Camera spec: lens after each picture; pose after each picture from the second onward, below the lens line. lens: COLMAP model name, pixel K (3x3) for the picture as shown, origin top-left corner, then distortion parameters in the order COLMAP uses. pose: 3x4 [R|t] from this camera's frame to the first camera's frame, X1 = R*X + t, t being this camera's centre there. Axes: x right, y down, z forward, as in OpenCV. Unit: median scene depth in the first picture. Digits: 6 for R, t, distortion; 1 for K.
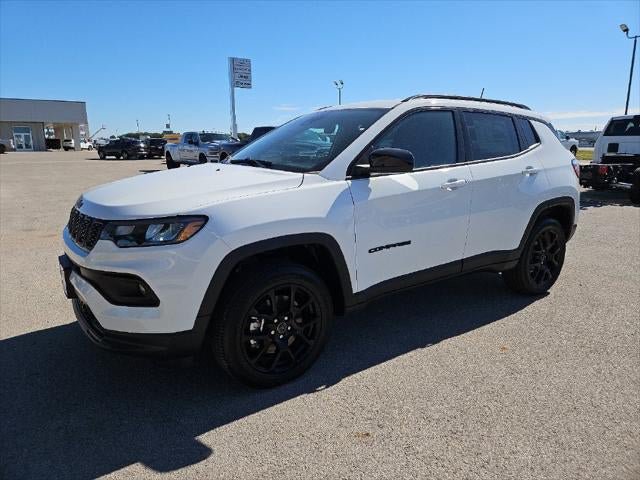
lens RADIAL K [[462.7, 0, 320.0], [0, 462.7, 240.0], [0, 0, 1]] dist [0.066205, -0.002727]
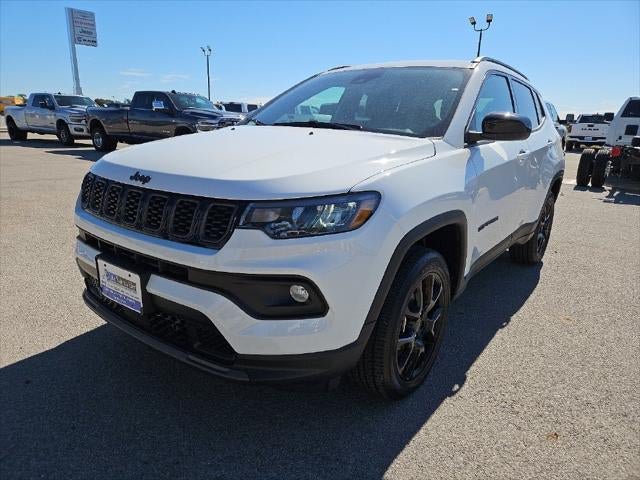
lens RADIAL K [[460.8, 0, 267.2], [0, 460.8, 239.3], [0, 0, 1]] dist [0.045685, -0.050359]
pose [[0.949334, -0.046147, 0.310863, -0.640735], [0.031247, 0.998119, 0.052745, -0.019967], [-0.312713, -0.040359, 0.948990, 0.334378]]
